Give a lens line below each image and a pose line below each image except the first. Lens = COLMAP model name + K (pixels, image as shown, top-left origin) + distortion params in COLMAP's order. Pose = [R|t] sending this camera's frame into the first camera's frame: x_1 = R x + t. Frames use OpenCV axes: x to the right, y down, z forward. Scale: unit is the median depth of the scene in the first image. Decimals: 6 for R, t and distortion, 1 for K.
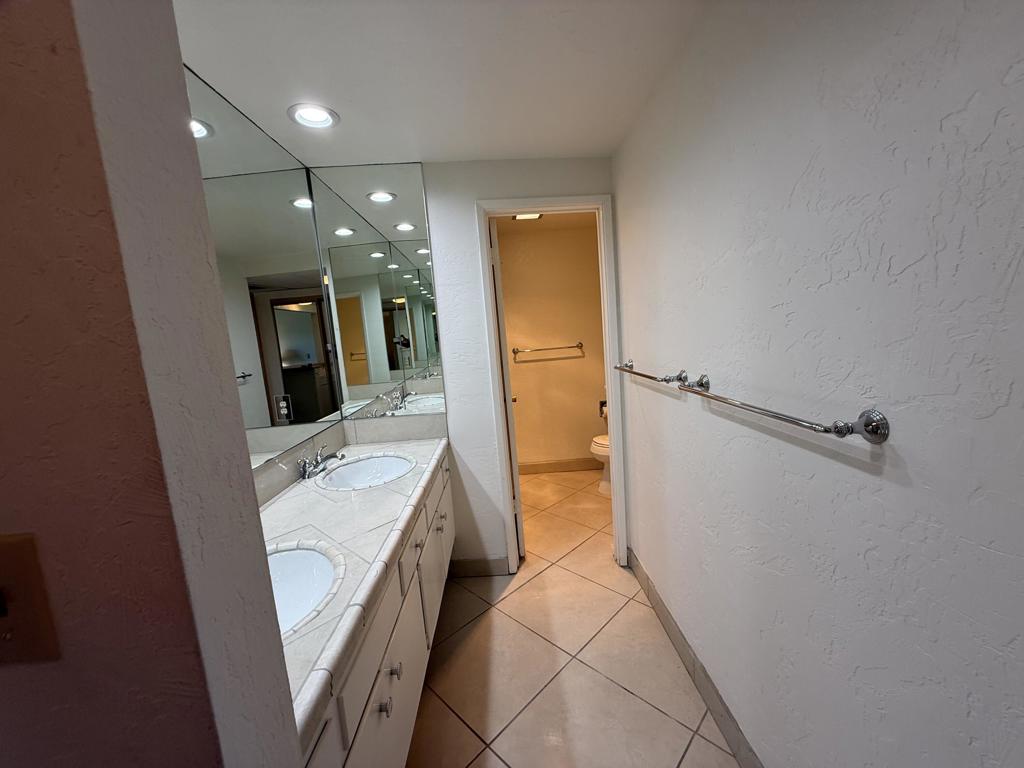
lens RADIAL K [[405.9, 0, 508.5], [0, 405.9, 382.2], [0, 0, 1]] dist [-0.002083, -0.000242]
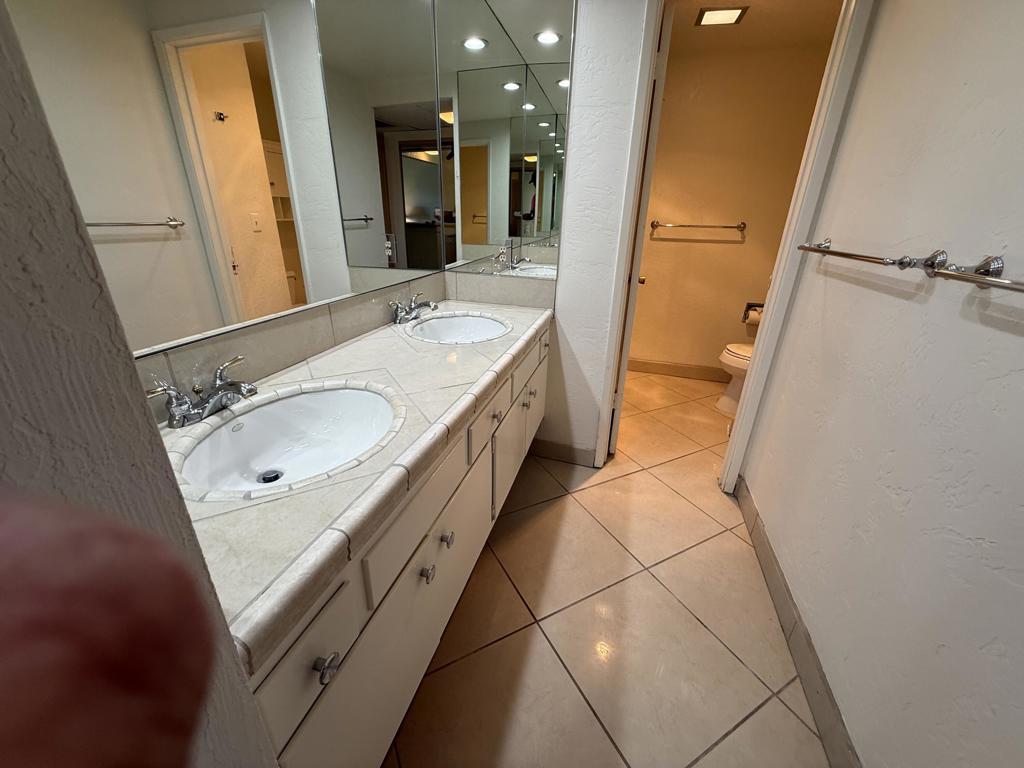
lens RADIAL K [[405.9, 0, 508.5], [0, 405.9, 382.2], [0, 0, 1]] dist [-0.002083, -0.000242]
pose [[0.948519, 0.207724, -0.239085, -0.001184], [-0.134561, 0.947667, 0.289519, 0.047449], [0.286713, -0.242443, 0.926832, 0.135795]]
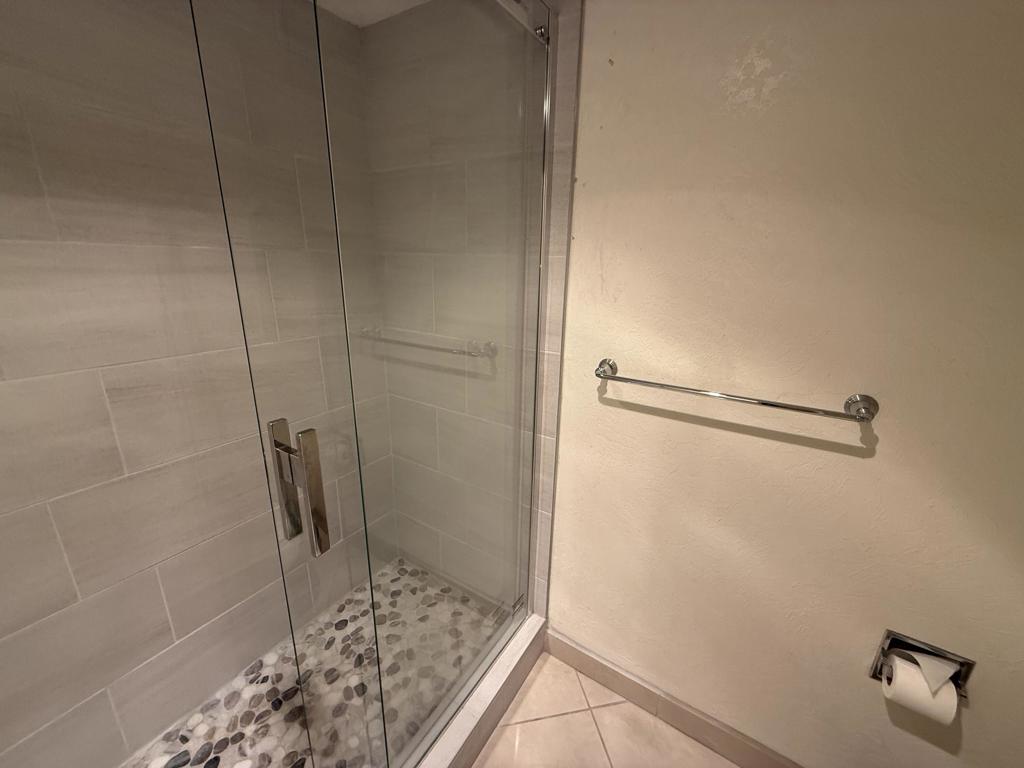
lens RADIAL K [[405.9, 0, 508.5], [0, 405.9, 382.2], [0, 0, 1]] dist [-0.002083, -0.000242]
pose [[0.825078, 0.247553, -0.507902, 0.207738], [-0.154162, 0.963435, 0.219149, -0.218210], [0.543581, -0.102516, 0.833072, 1.180285]]
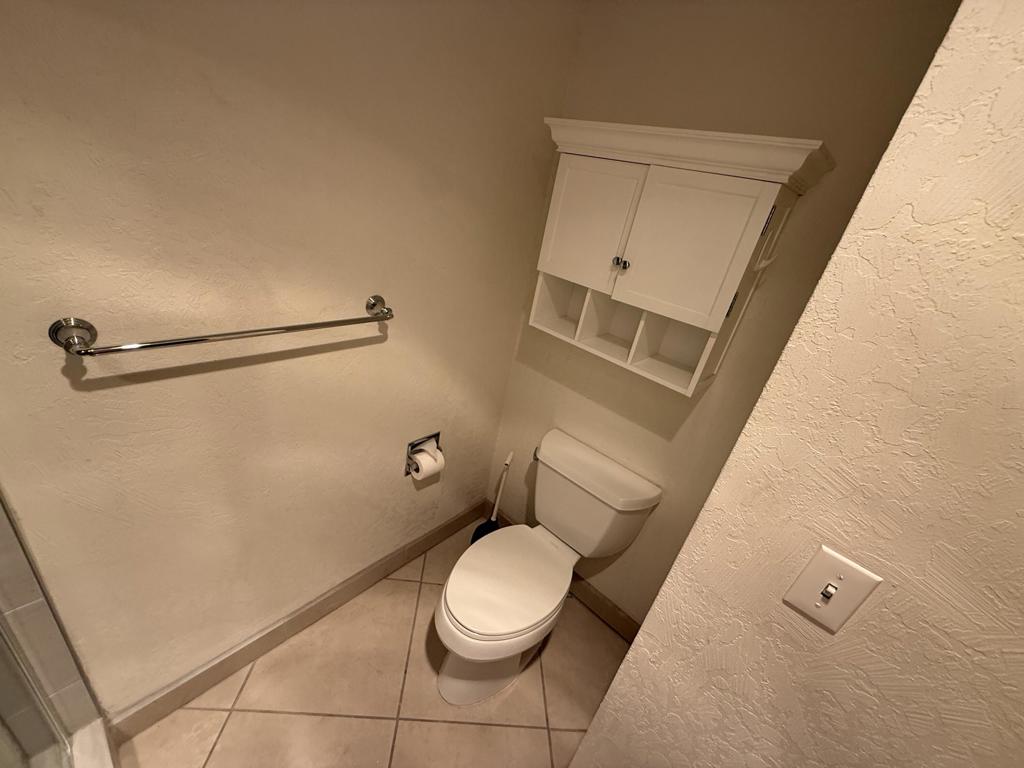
lens RADIAL K [[405.9, 0, 508.5], [0, 405.9, 382.2], [0, 0, 1]] dist [-0.002083, -0.000242]
pose [[0.650034, -0.141296, 0.746653, 0.007122], [-0.139959, 0.943491, 0.300394, -0.246981], [-0.746905, -0.299767, 0.593526, 1.253917]]
